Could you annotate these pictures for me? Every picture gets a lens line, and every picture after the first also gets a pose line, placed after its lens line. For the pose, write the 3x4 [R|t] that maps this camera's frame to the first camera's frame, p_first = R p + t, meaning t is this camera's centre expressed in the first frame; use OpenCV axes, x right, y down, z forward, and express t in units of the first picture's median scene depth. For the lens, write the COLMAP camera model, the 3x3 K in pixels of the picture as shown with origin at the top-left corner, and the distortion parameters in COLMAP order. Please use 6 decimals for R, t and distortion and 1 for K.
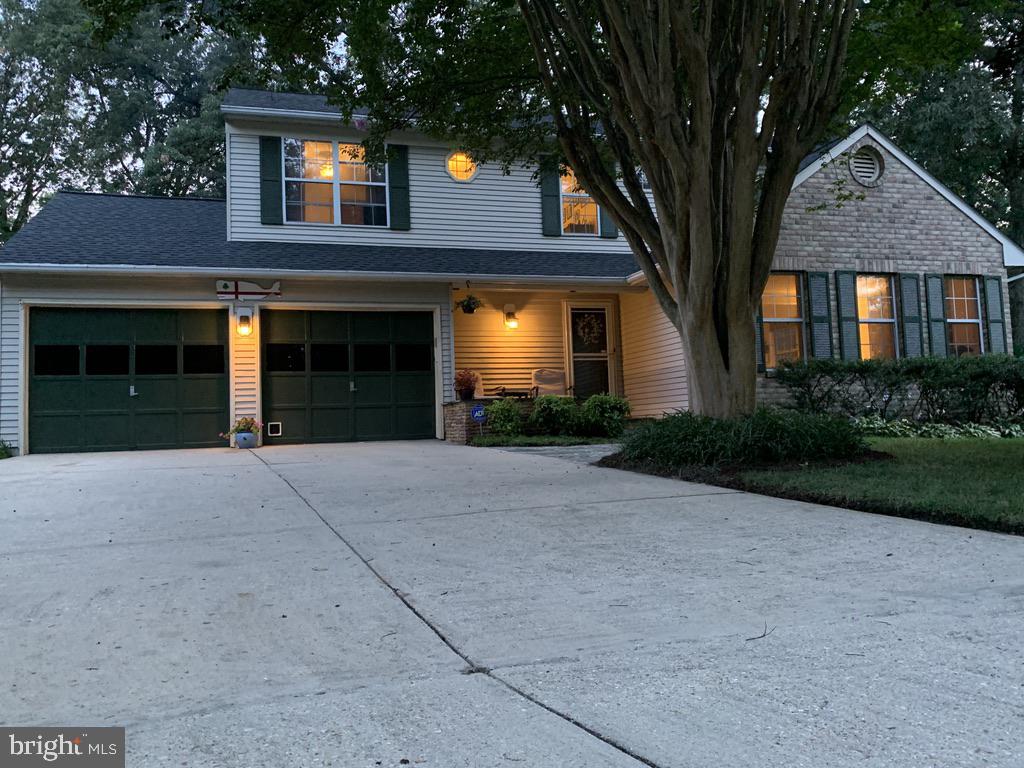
lens RADIAL K [[779.3, 0, 512.0], [0, 779.3, 384.0], [0, 0, 1]] dist [0.048273, -0.004932]
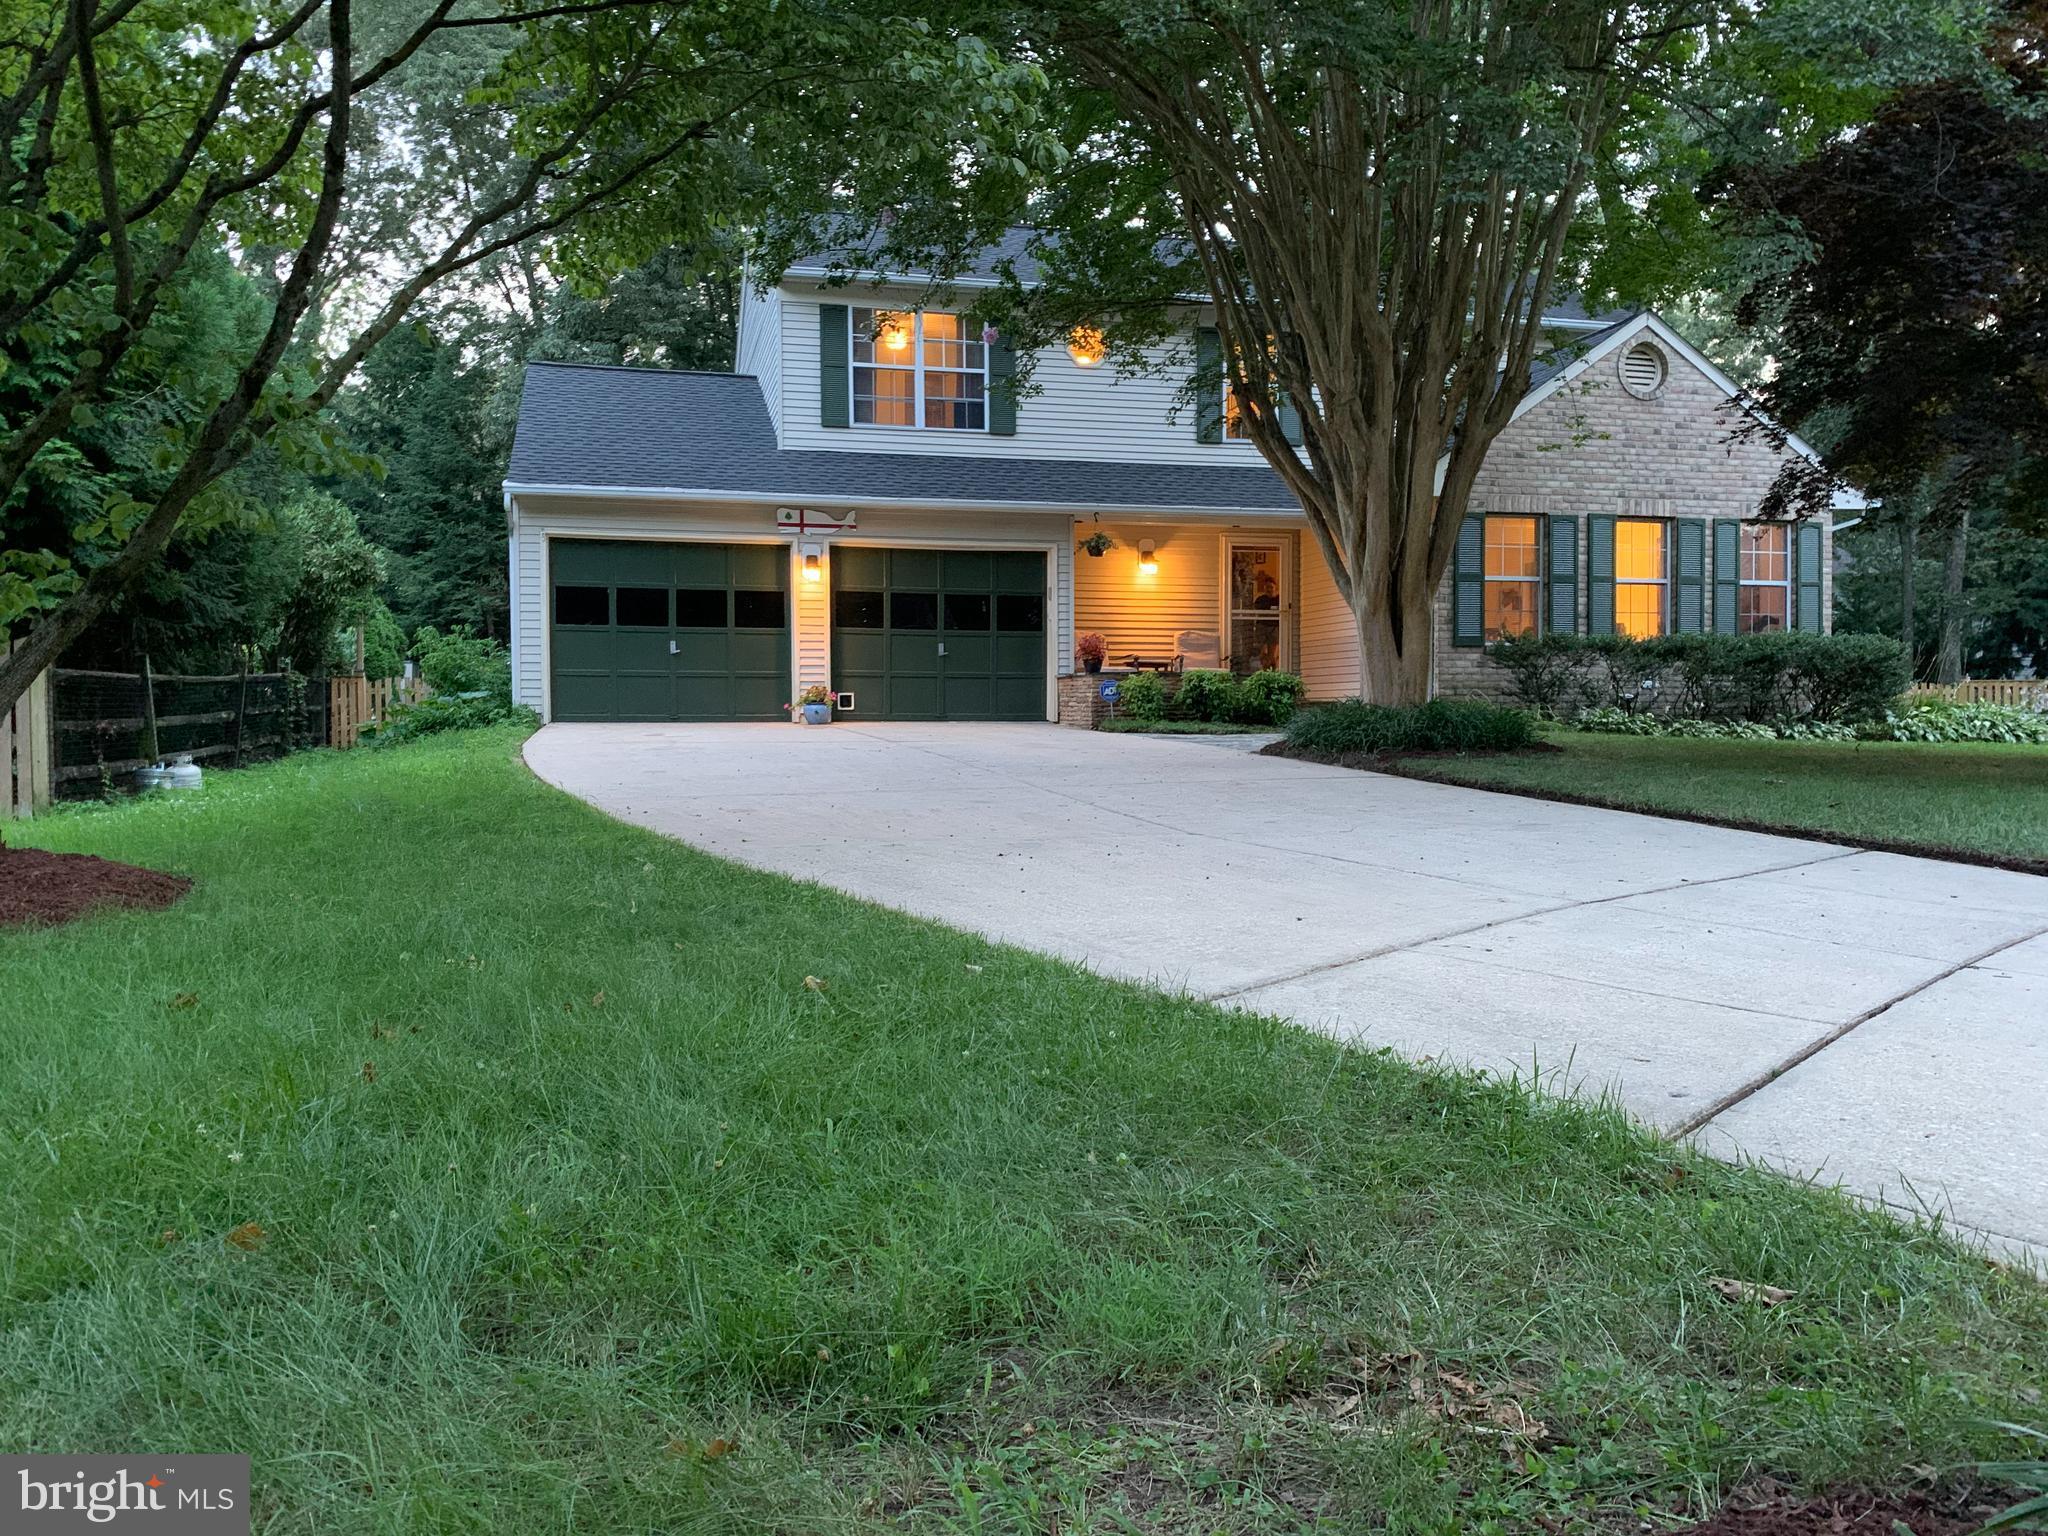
lens RADIAL K [[1660.4, 0, 1024.0], [0, 1660.4, 768.0], [0, 0, 1]] dist [0.099031, 0.000143]
pose [[0.999028, 0.032529, -0.029733, -0.072368], [-0.029637, 0.995223, 0.093019, -0.035434], [0.032617, -0.092047, 0.995220, -0.637738]]
